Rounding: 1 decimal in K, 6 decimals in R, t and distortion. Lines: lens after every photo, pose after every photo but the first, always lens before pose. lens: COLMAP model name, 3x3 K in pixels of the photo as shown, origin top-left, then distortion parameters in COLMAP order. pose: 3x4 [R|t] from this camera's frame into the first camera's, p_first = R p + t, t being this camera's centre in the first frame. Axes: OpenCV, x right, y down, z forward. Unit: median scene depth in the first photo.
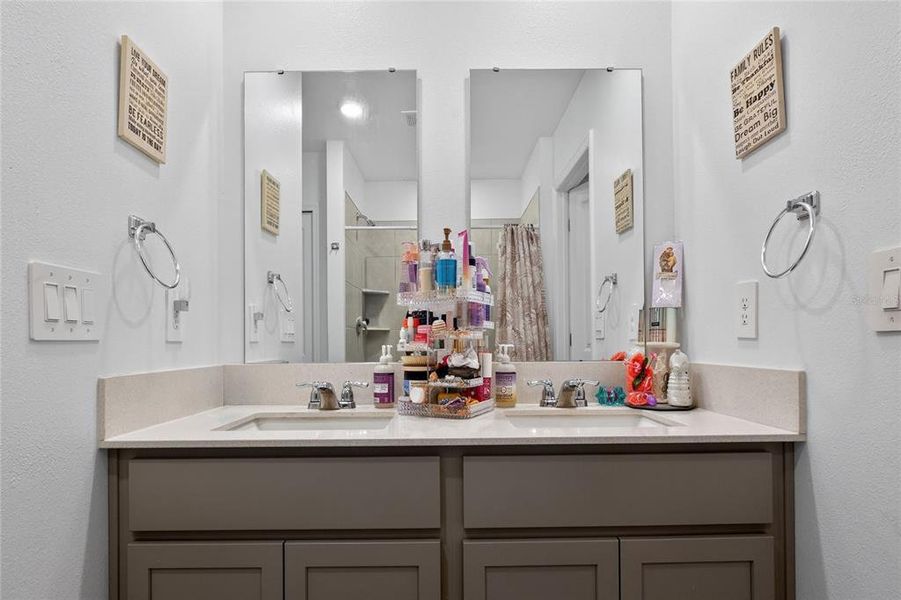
lens RADIAL K [[549.6, 0, 443.7], [0, 549.6, 329.0], [0, 0, 1]] dist [-0.023576, -0.000195]
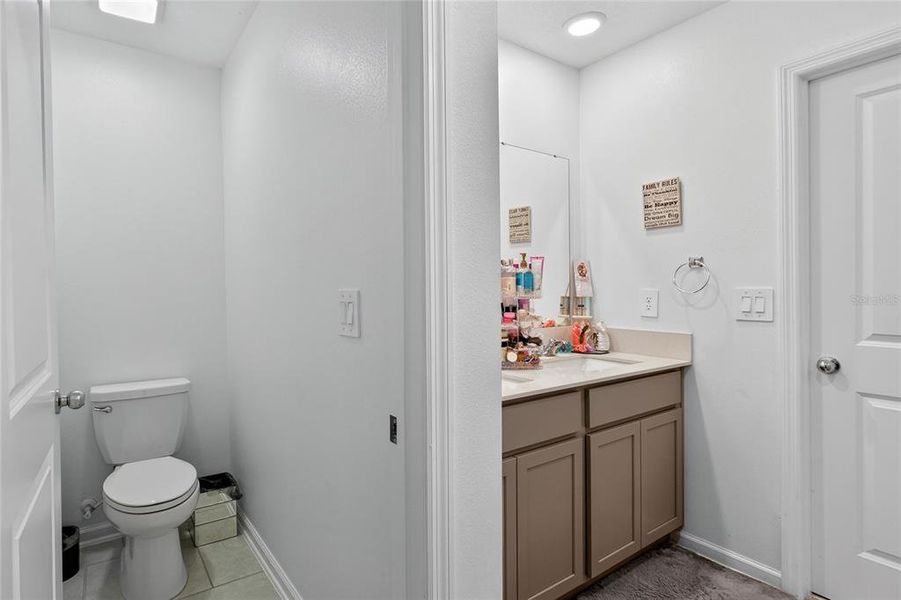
lens RADIAL K [[465.8, 0, 437.2], [0, 465.8, 277.2], [0, 0, 1]] dist [-0.036448, 0.001222]
pose [[0.832961, 0.014366, 0.553145, -0.995773], [-0.014678, 0.999885, -0.003865, -0.104900], [-0.553136, -0.004900, 0.833076, -0.013476]]
